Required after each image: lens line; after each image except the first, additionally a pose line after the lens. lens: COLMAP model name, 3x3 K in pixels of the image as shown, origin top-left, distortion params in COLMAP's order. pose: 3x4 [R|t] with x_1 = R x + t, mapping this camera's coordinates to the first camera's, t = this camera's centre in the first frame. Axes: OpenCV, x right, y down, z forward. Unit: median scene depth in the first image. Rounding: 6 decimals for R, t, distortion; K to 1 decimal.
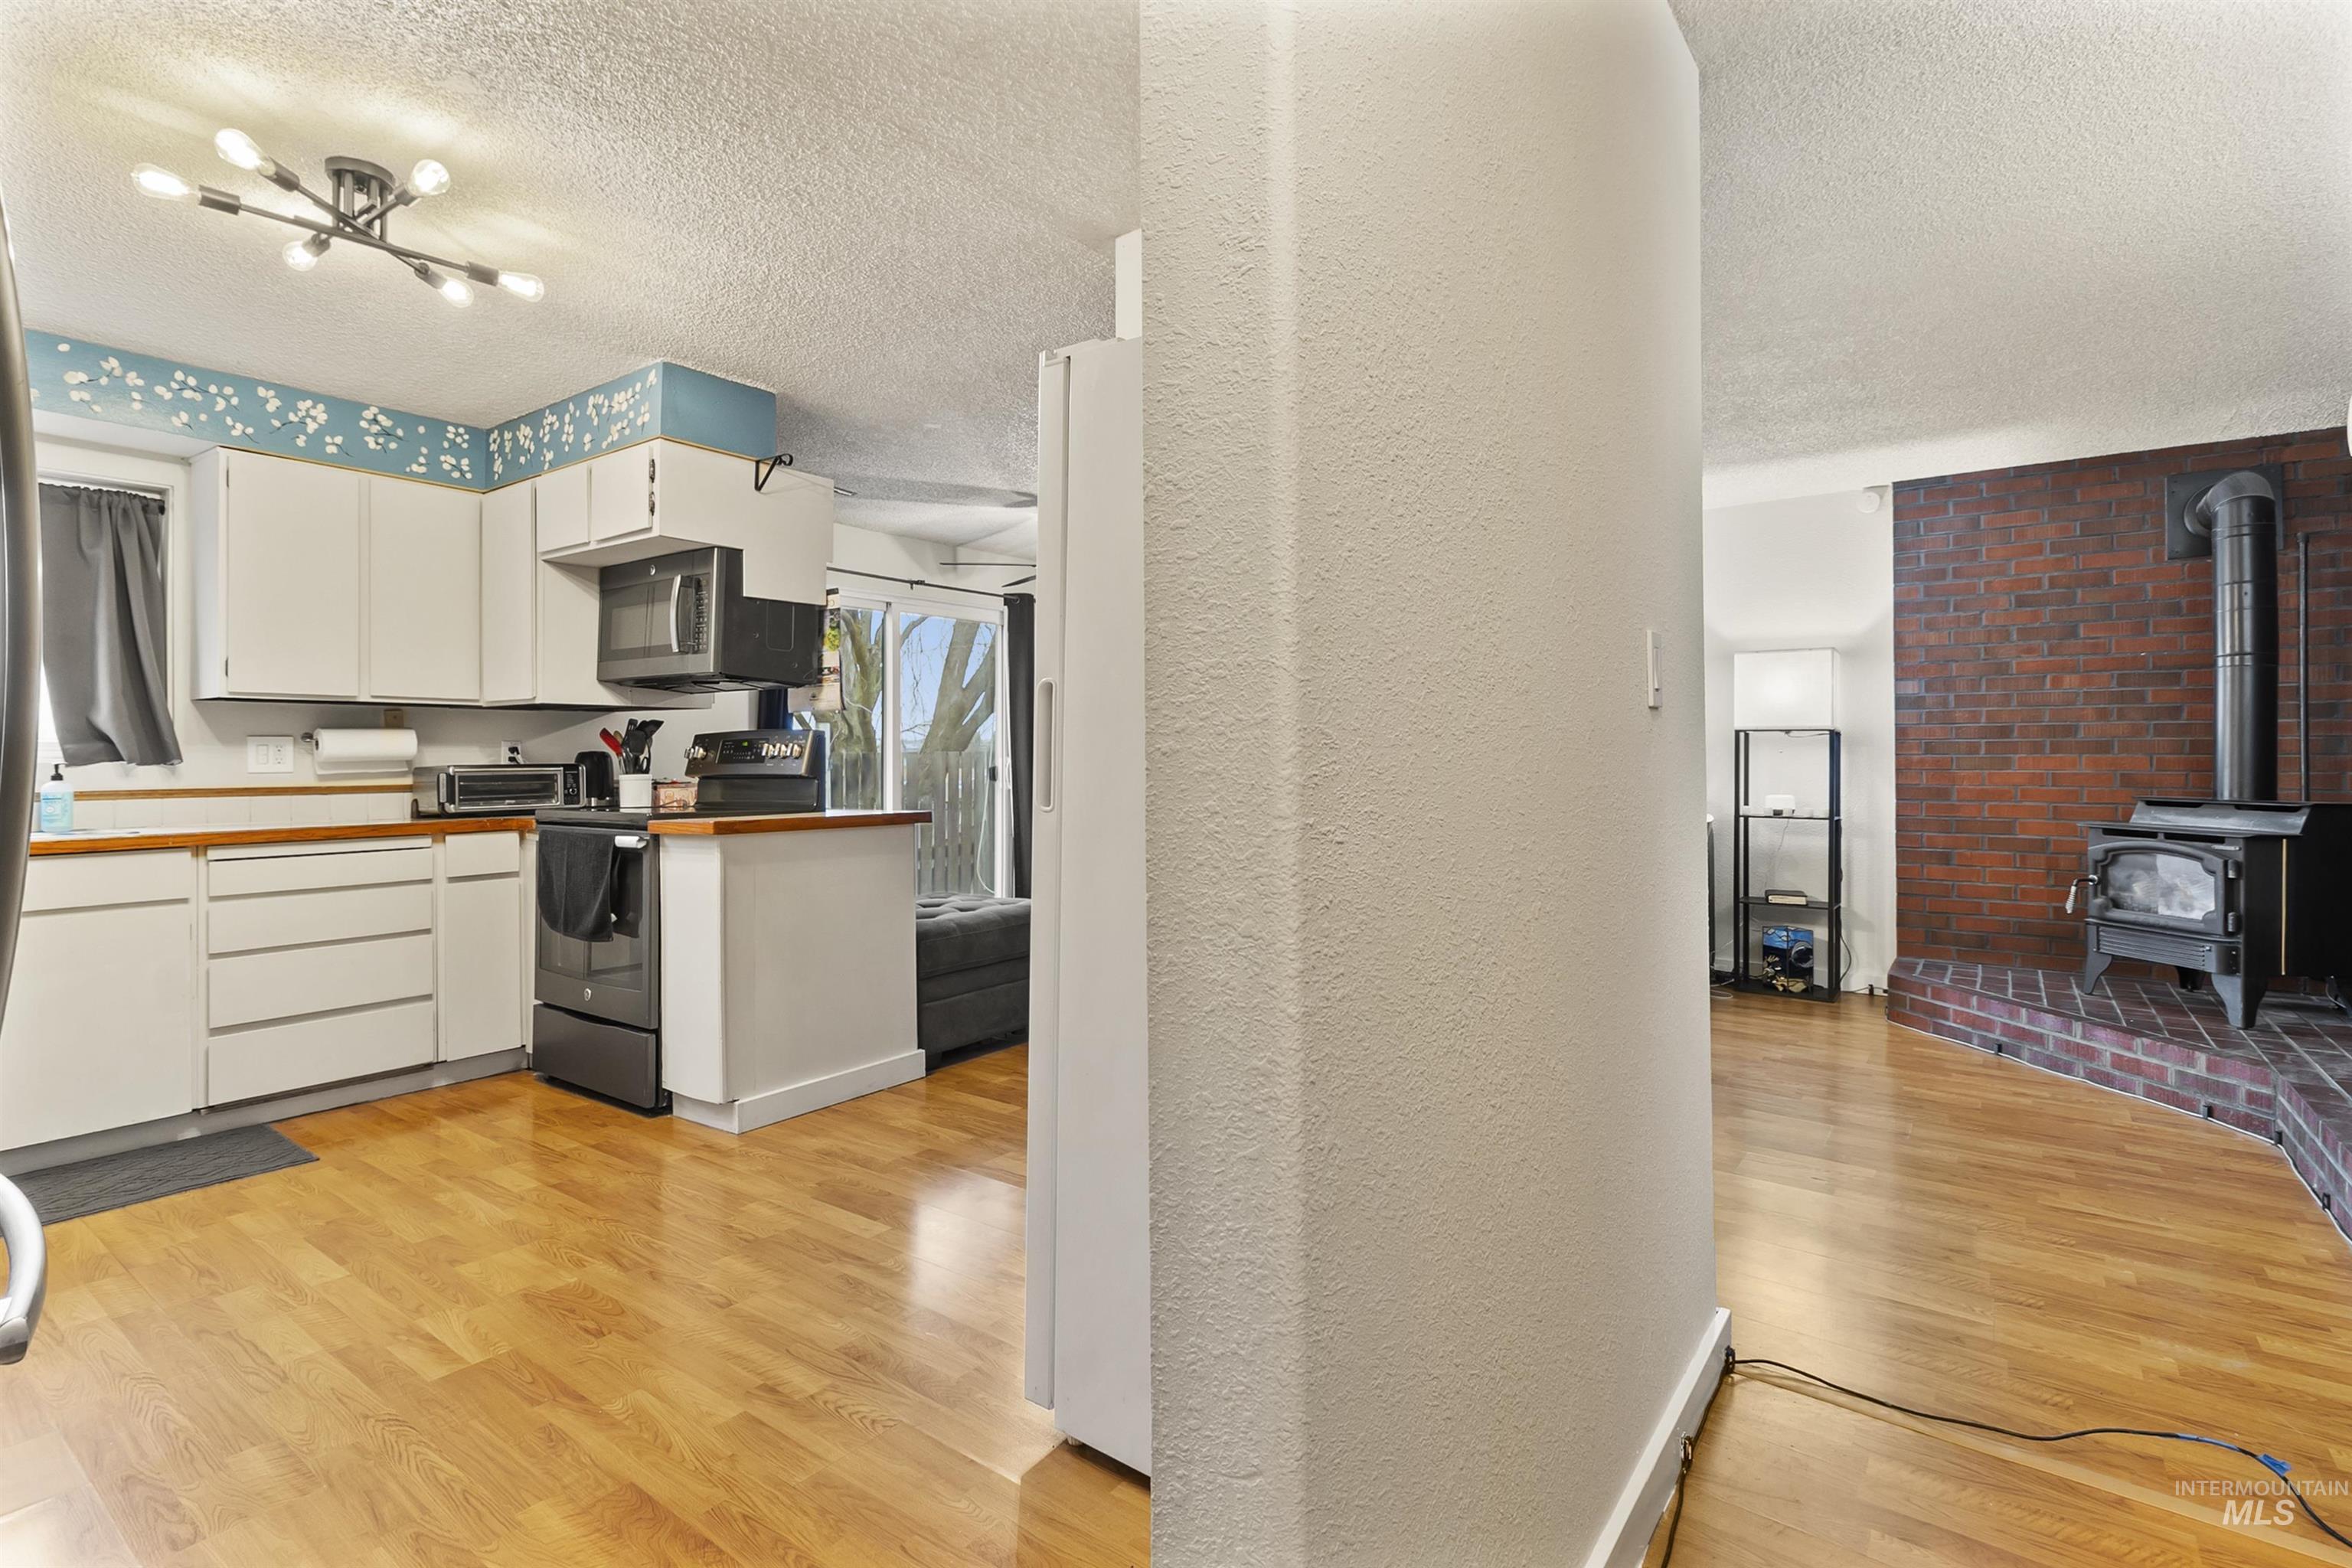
lens RADIAL K [[1123.2, 0, 1168.2], [0, 1123.2, 749.7], [0, 0, 1]] dist [0.006767, -0.000039]
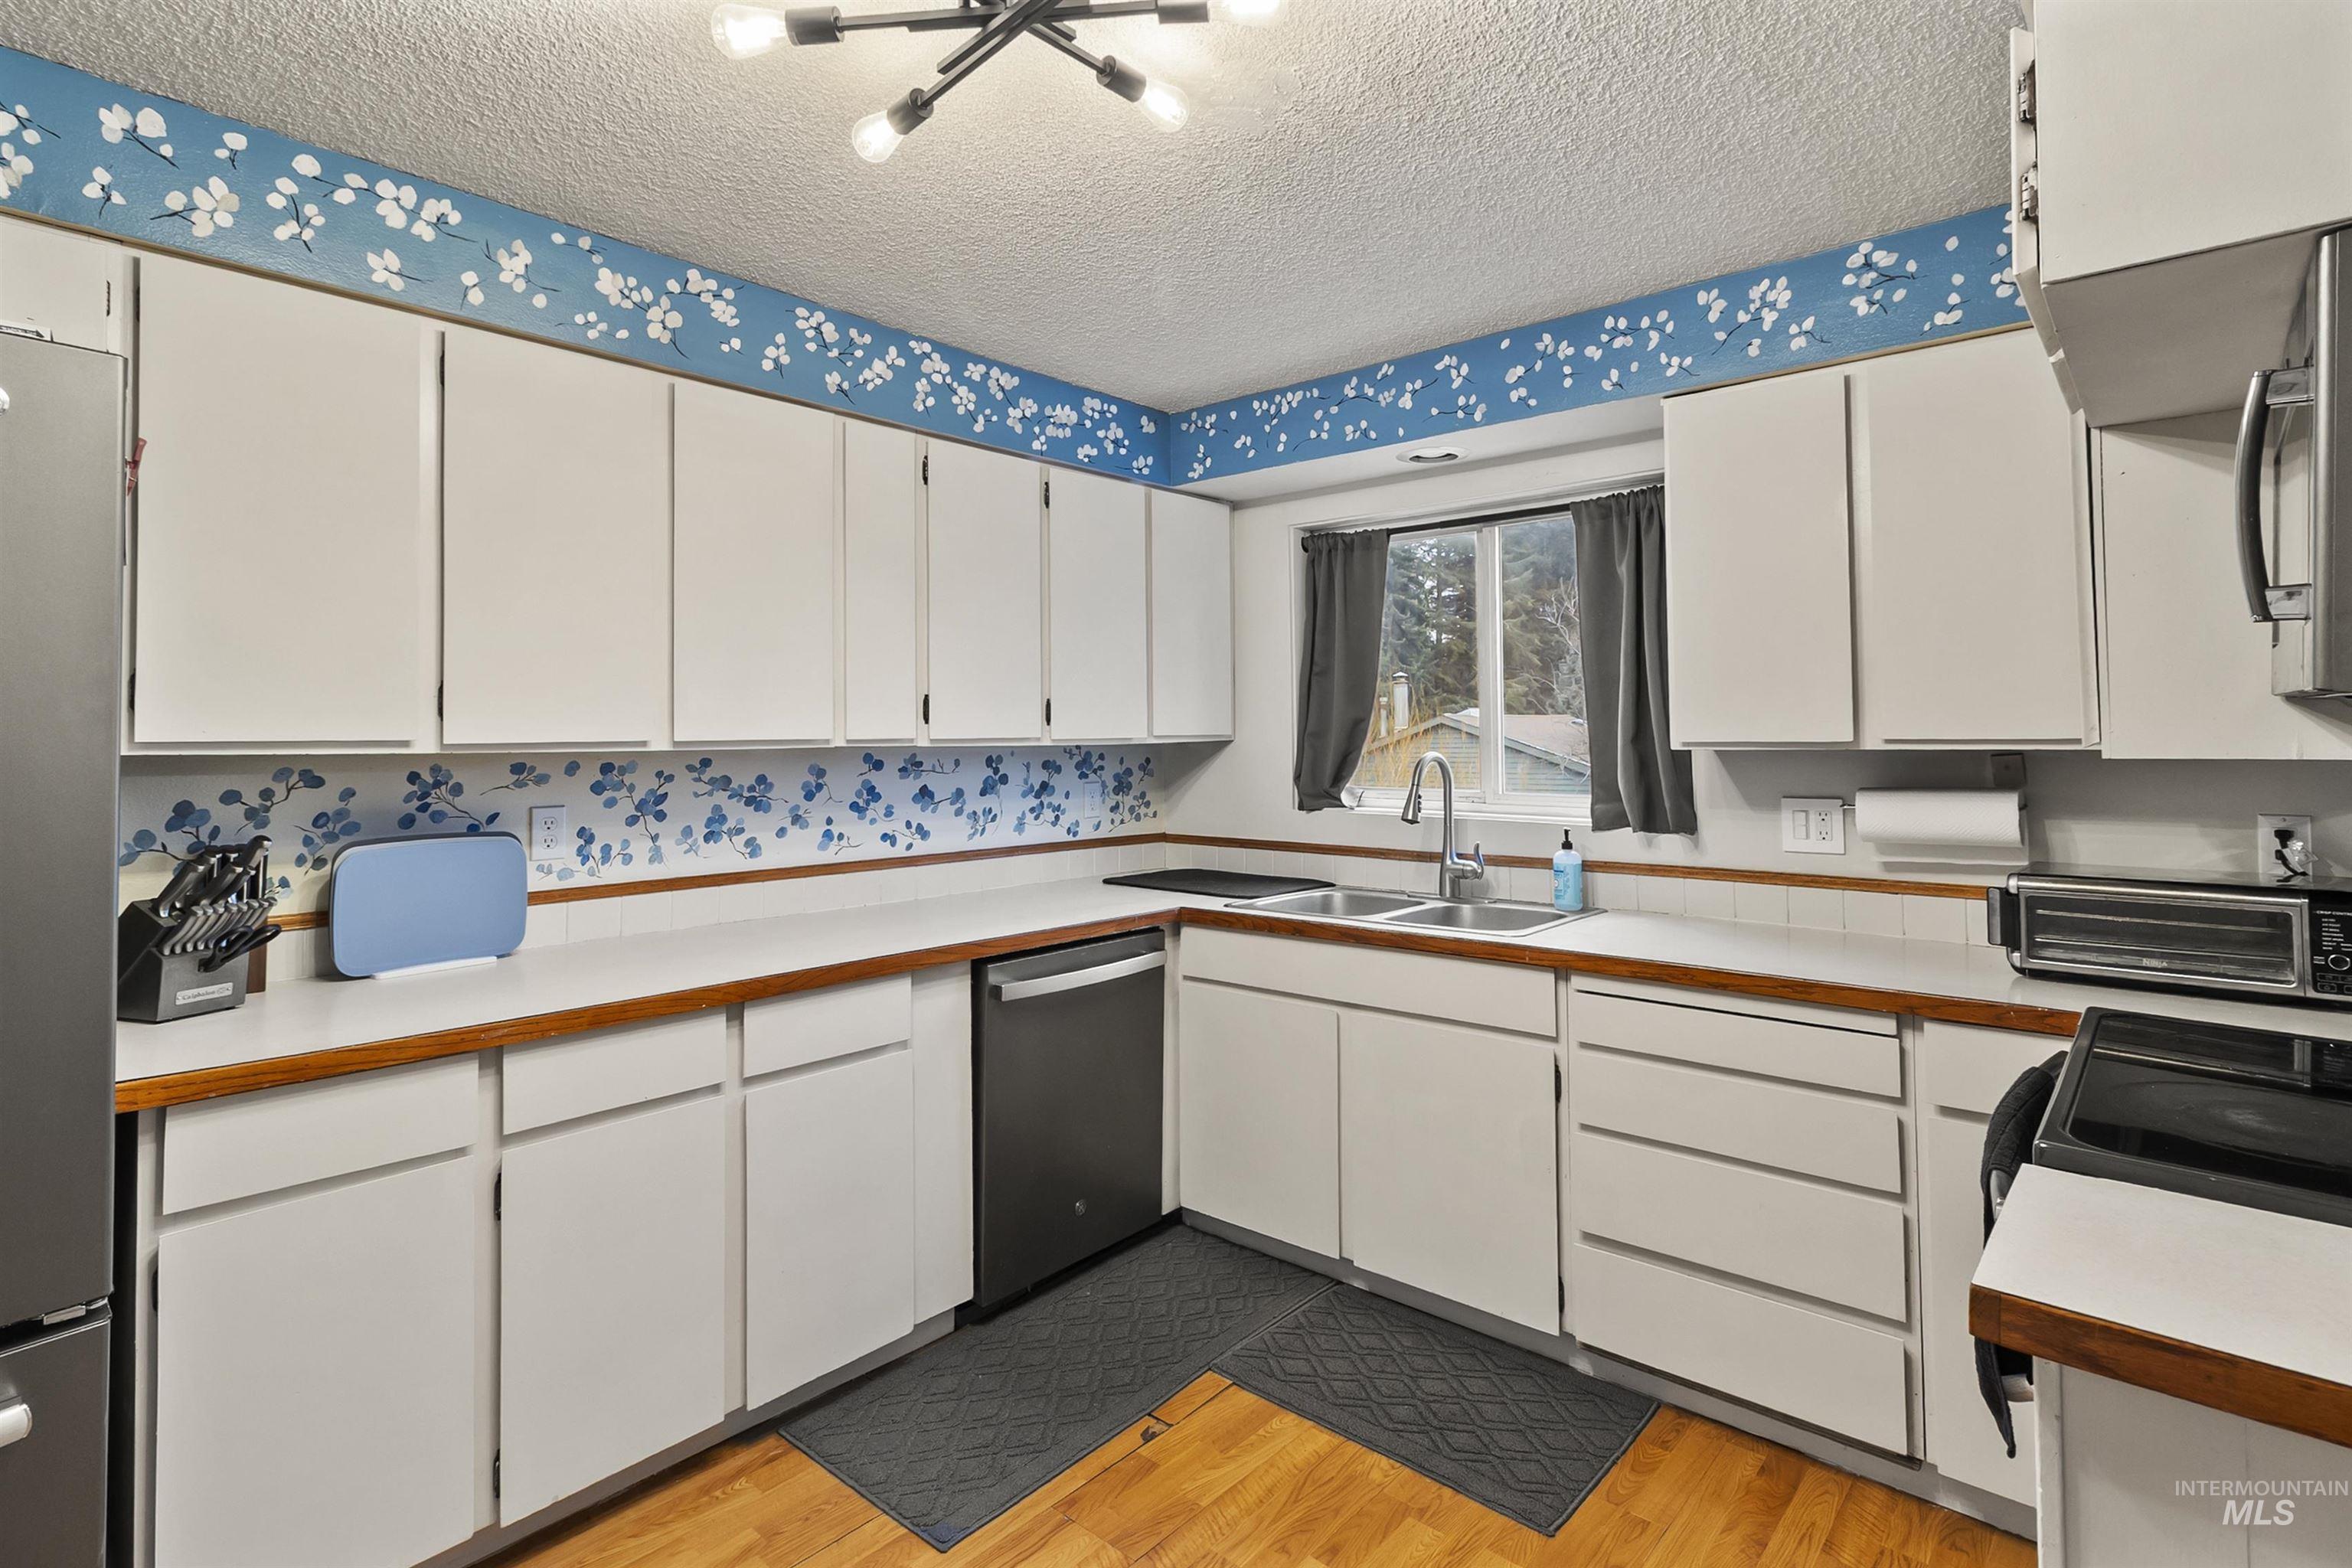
lens RADIAL K [[1137.3, 0, 1180.0], [0, 1137.3, 706.0], [0, 0, 1]] dist [0.011038, 0.000150]
pose [[-0.080244, -0.019750, -0.996580, -0.087729], [0.017731, 0.999617, -0.021237, -0.055448], [0.996618, -0.019375, -0.079863, 0.646240]]
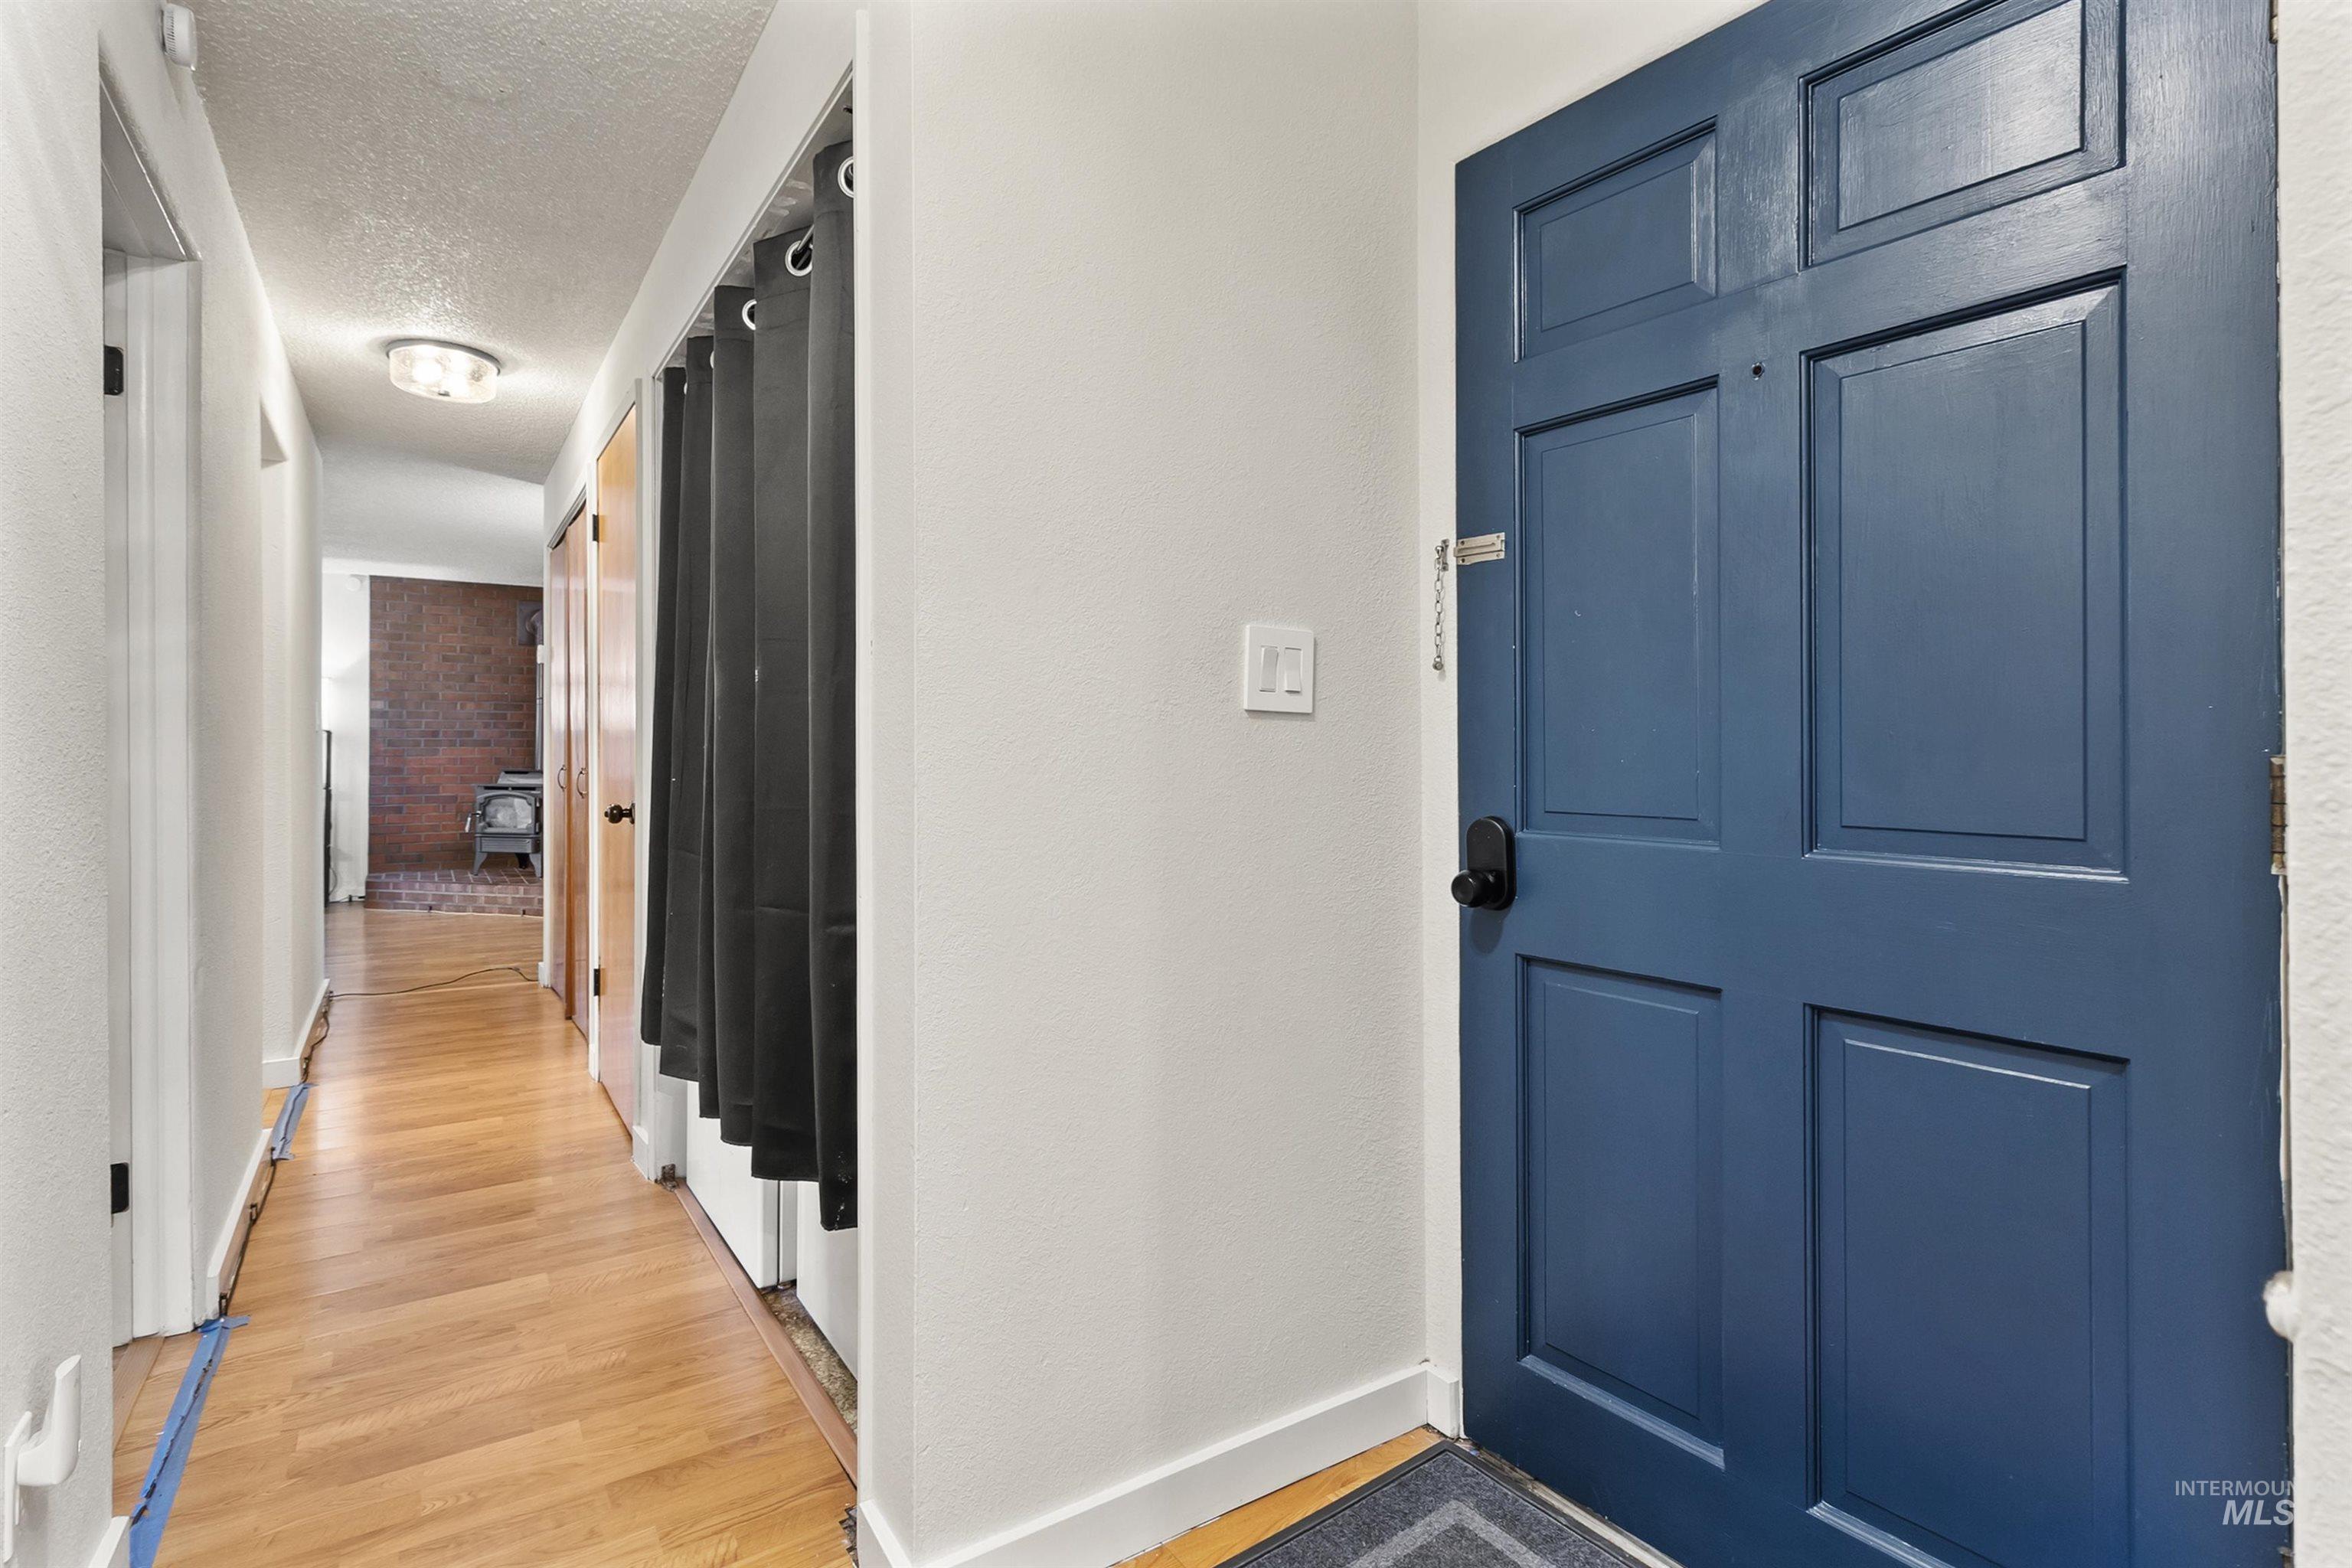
lens RADIAL K [[1116.0, 0, 1174.5], [0, 1116.0, 738.6], [0, 0, 1]] dist [0.003143, -0.000109]
pose [[0.336425, 0.009562, 0.941662, -0.564615], [-0.008835, 0.999936, -0.006997, -0.007641], [-0.941669, -0.005966, 0.336488, -0.742497]]
